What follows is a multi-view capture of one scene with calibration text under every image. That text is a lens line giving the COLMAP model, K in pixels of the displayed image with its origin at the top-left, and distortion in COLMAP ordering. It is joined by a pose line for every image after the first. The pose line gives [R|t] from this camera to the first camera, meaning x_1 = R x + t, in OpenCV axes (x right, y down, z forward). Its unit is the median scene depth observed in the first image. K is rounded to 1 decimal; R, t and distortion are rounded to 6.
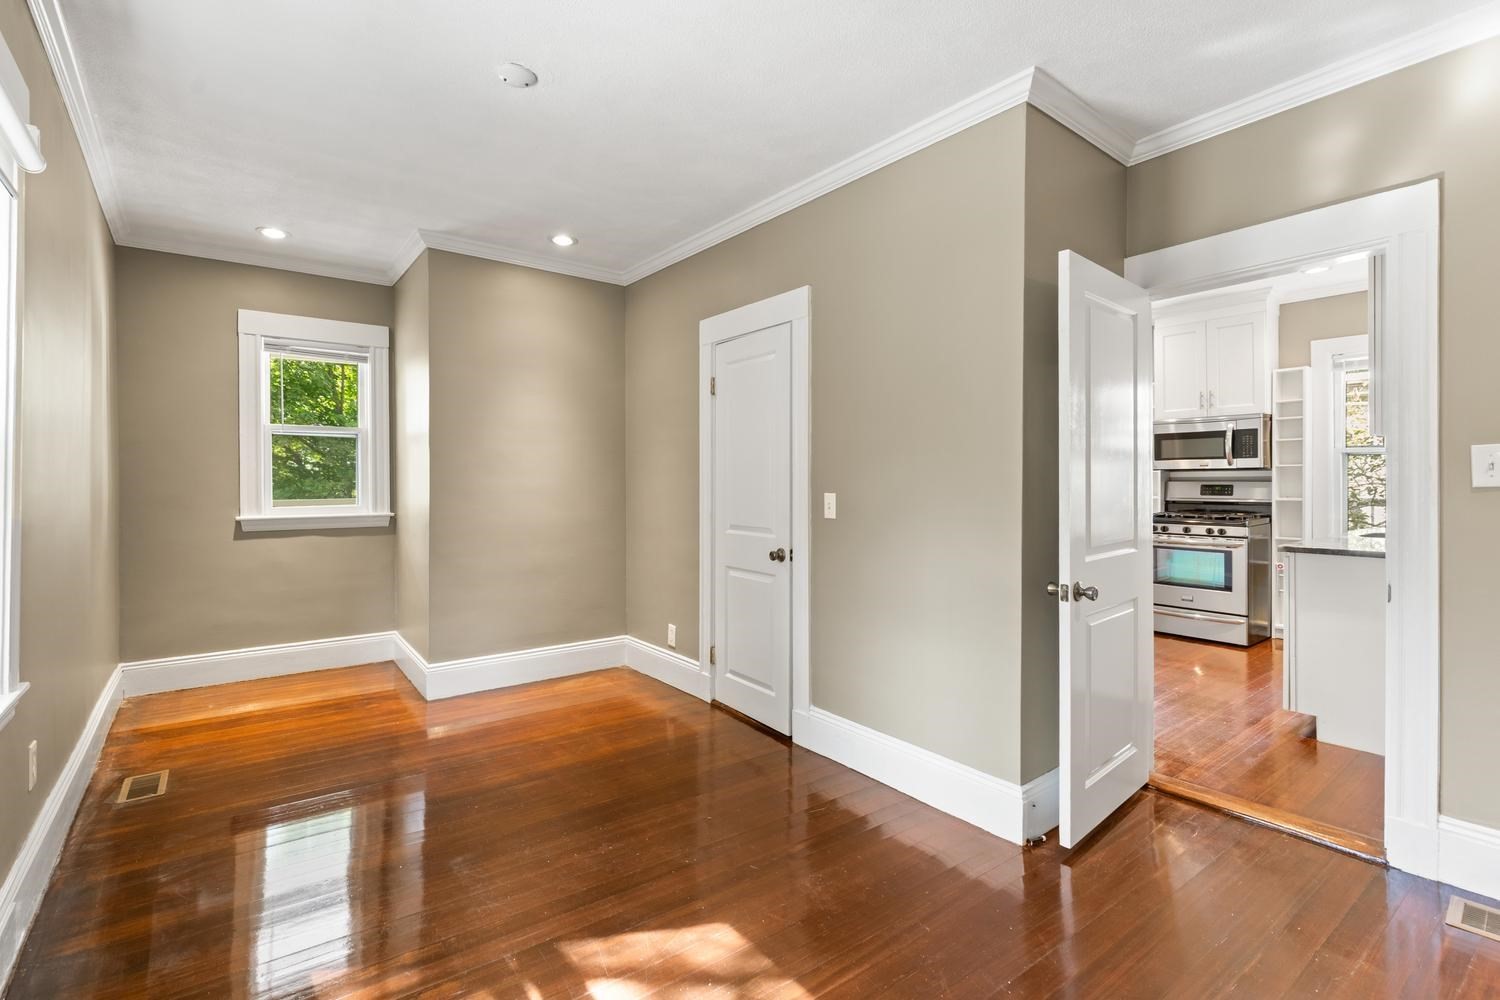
lens RADIAL K [[687.1, 0, 741.7], [0, 687.1, 492.6], [0, 0, 1]] dist [0.012099, 0.001253]
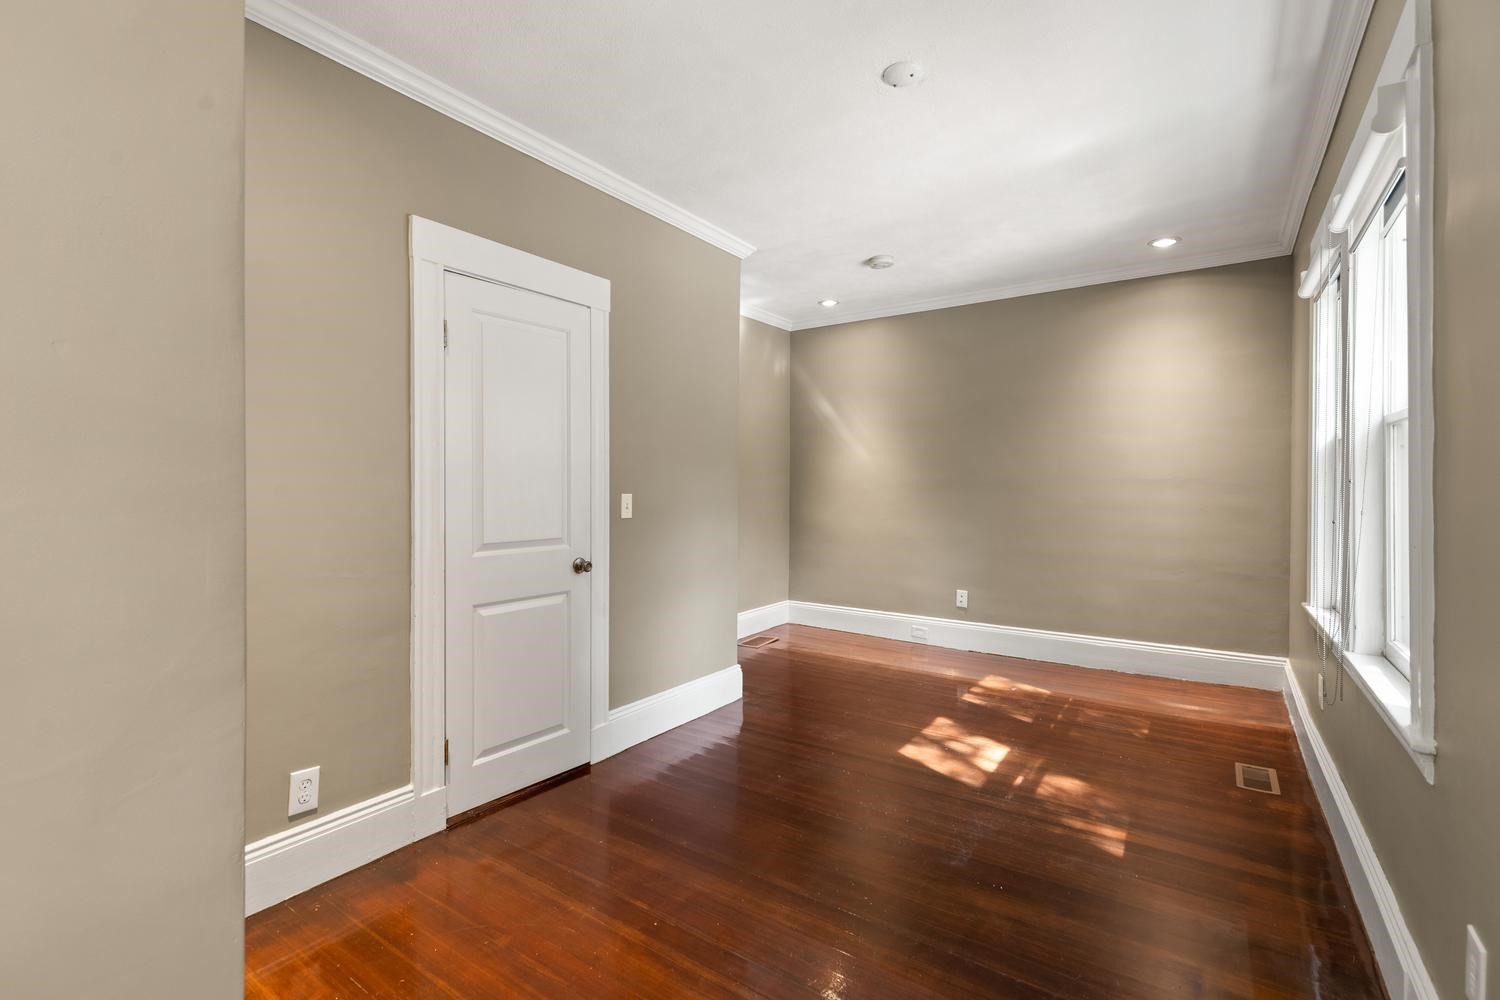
lens RADIAL K [[687.1, 0, 736.4], [0, 687.1, 495.7], [0, 0, 1]] dist [0.012099, 0.001253]
pose [[-0.298310, -0.018506, 0.954290, -0.866351], [0.012300, 0.999654, 0.023231, -0.017715], [-0.954390, 0.018668, -0.297979, 1.094474]]
